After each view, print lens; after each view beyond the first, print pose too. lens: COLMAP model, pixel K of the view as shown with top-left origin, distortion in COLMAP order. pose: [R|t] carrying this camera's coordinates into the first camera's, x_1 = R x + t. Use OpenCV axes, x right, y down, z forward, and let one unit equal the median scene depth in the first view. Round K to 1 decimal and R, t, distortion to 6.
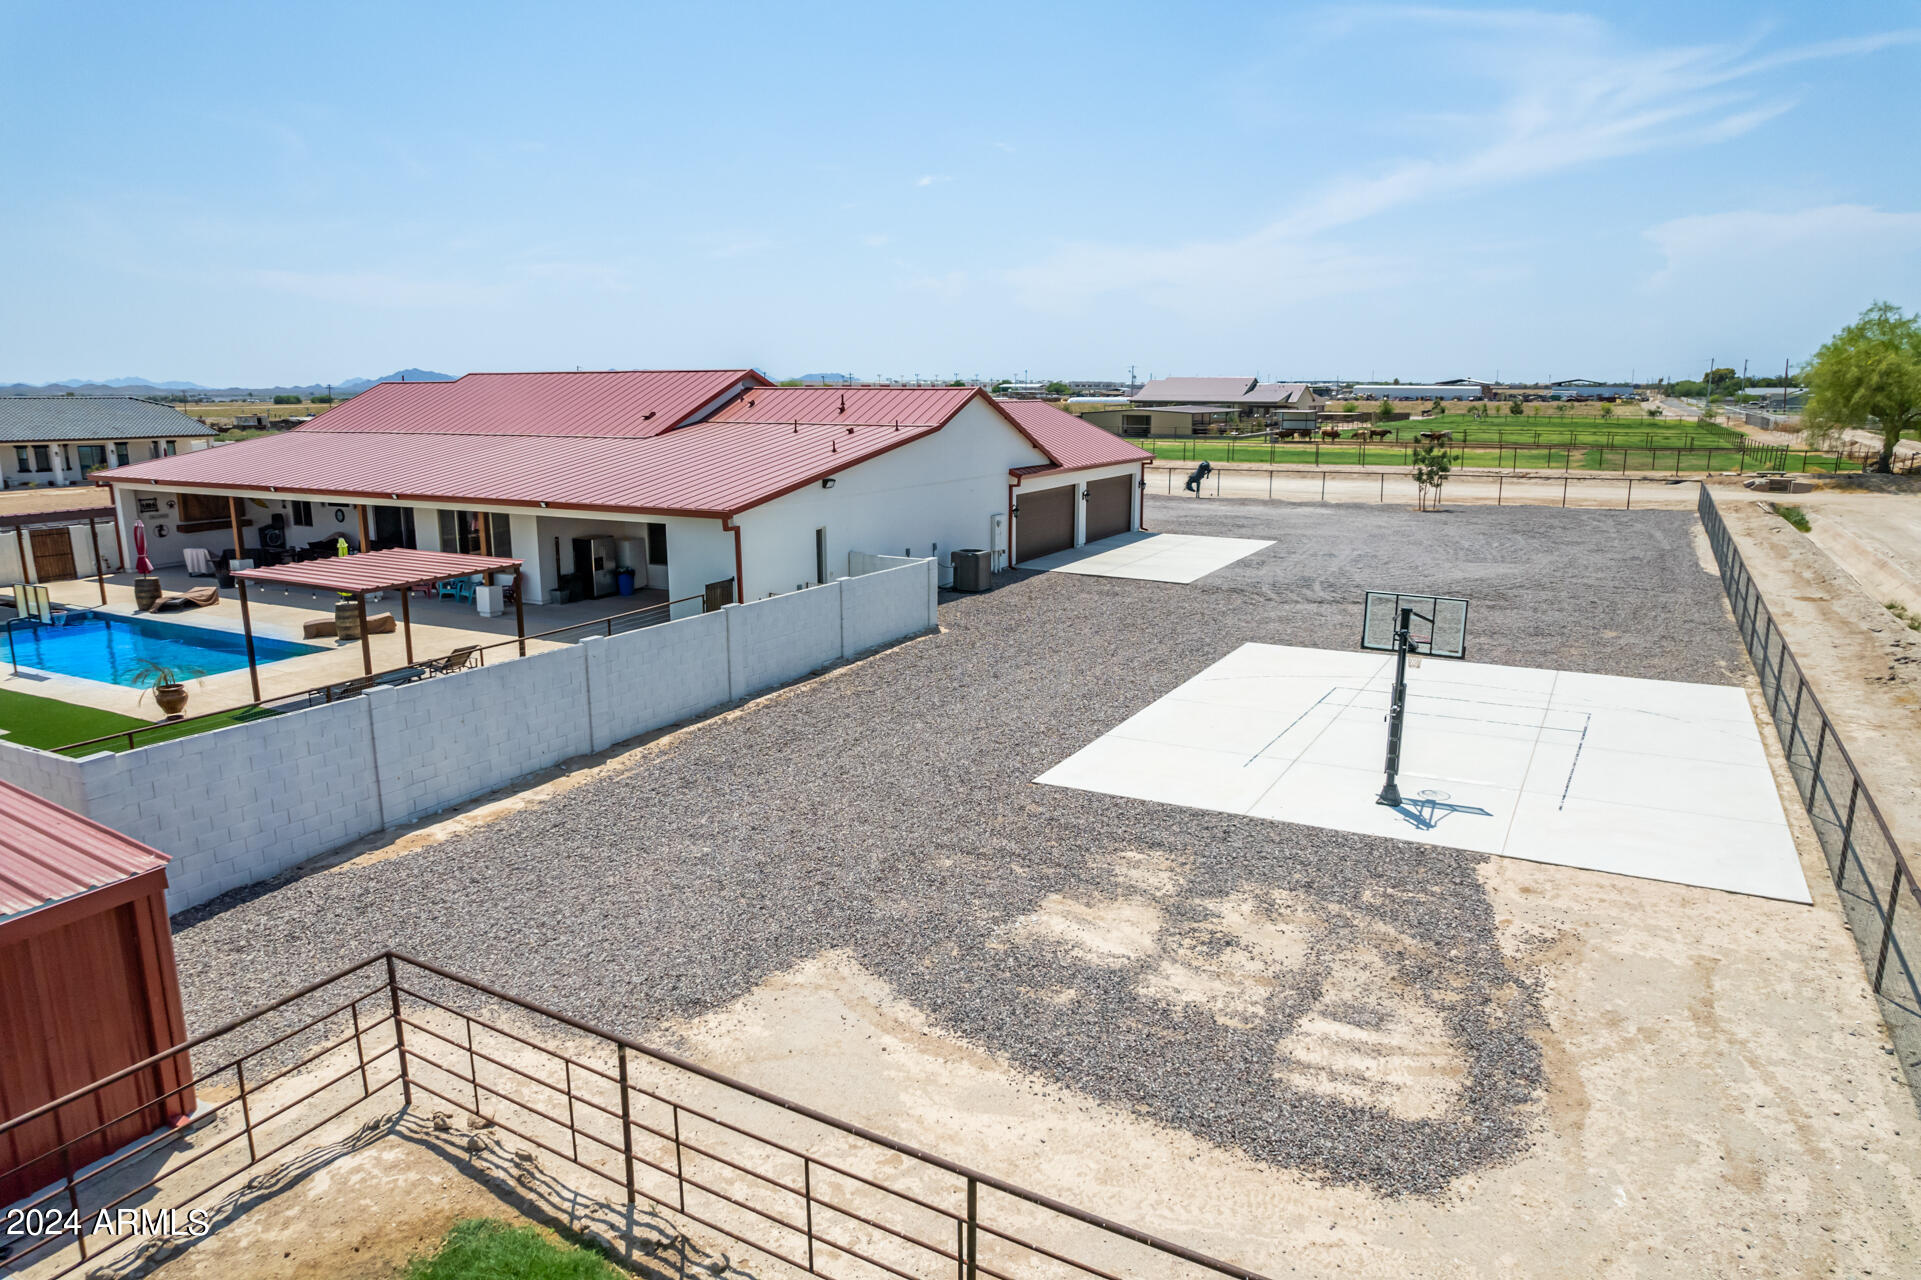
lens RADIAL K [[1229.5, 0, 960.5], [0, 1229.5, 640.0], [0, 0, 1]] dist [-0.075389, 0.072350]
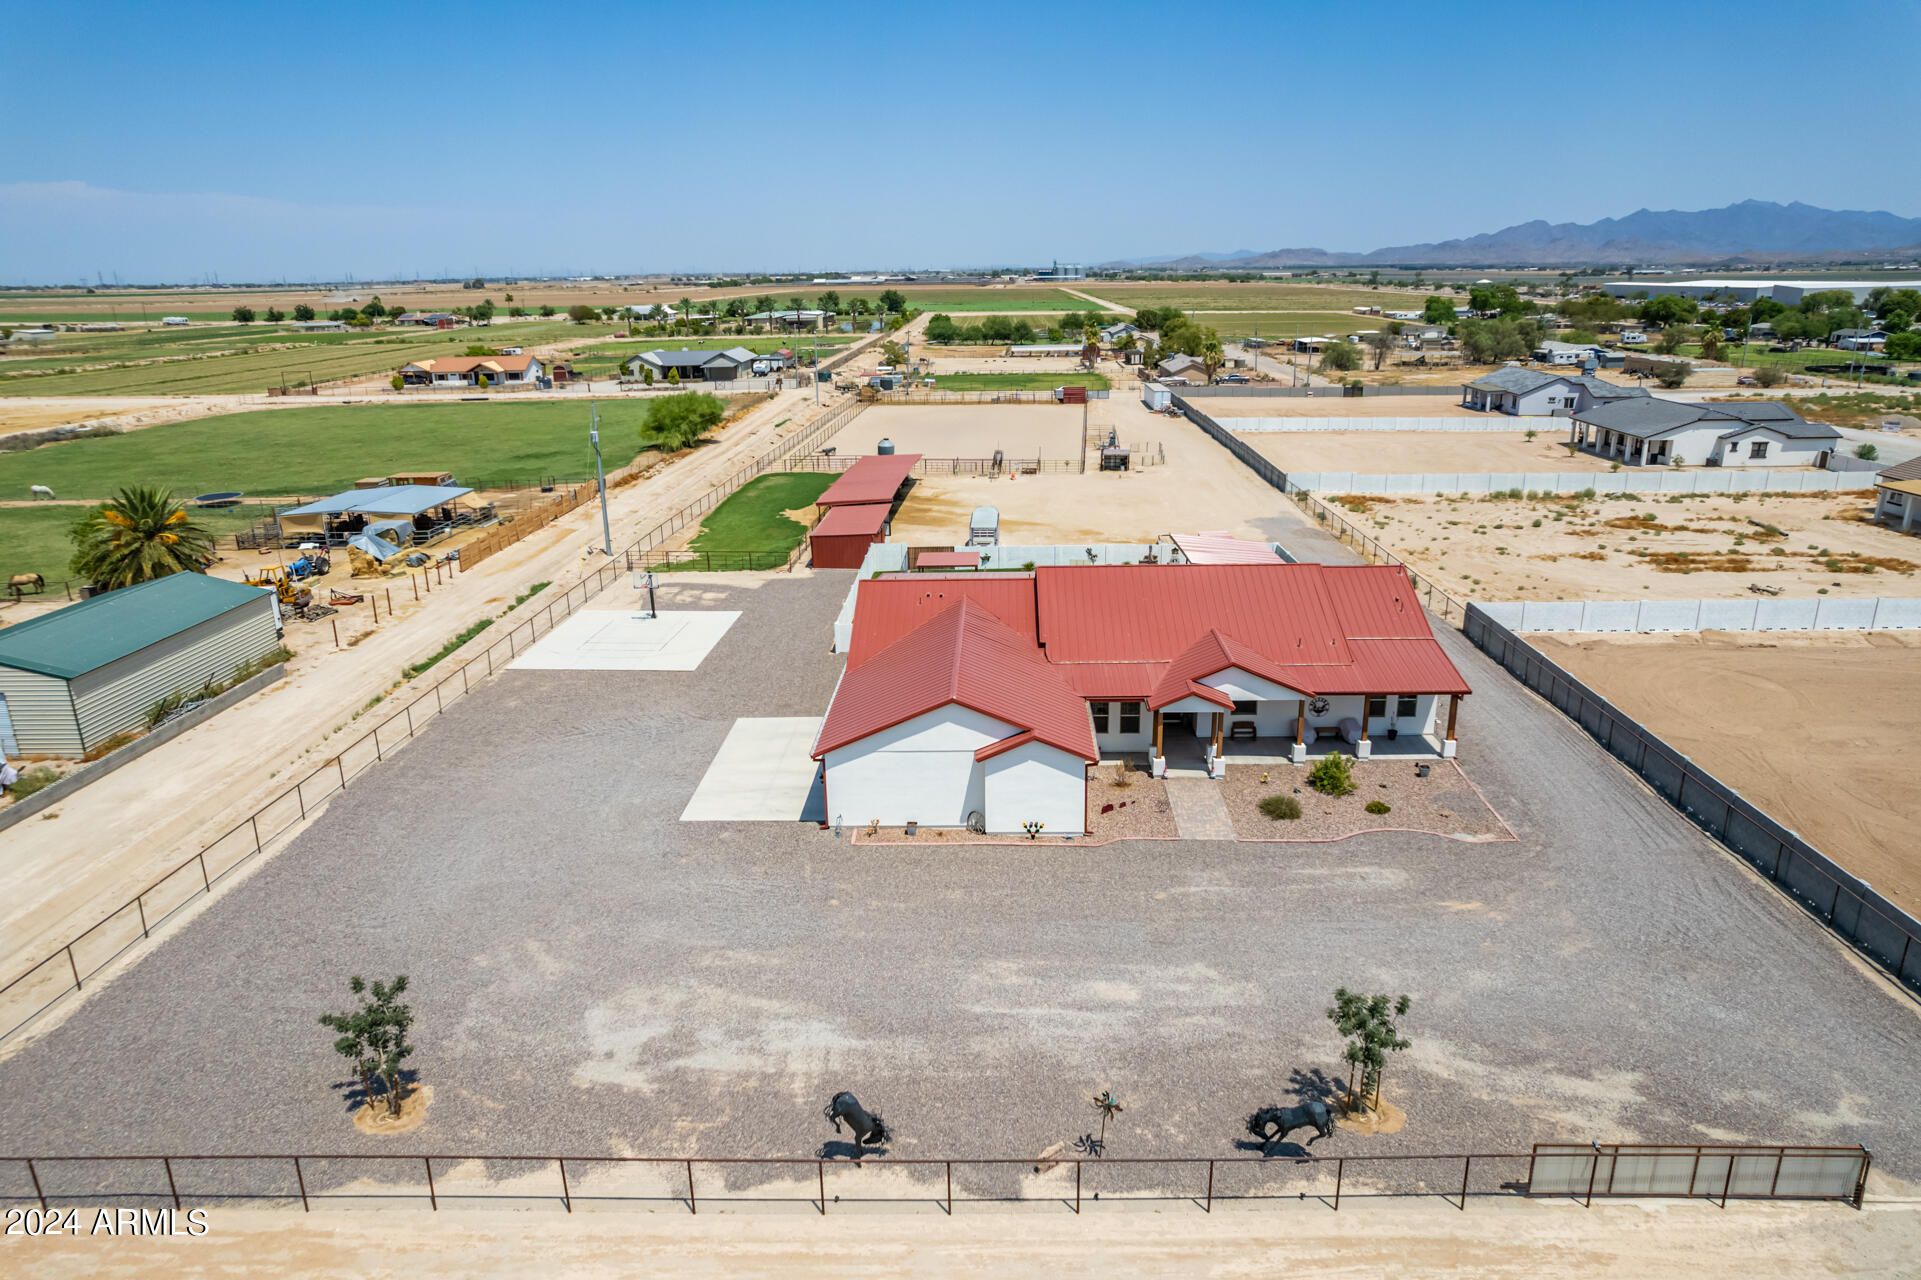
lens RADIAL K [[1229.5, 0, 960.5], [0, 1229.5, 640.0], [0, 0, 1]] dist [-0.075389, 0.072350]
pose [[-0.895701, 0.144462, -0.420535, 1.281296], [-0.073889, 0.884250, 0.461132, -1.945635], [0.438474, 0.444110, -0.781350, 5.154600]]
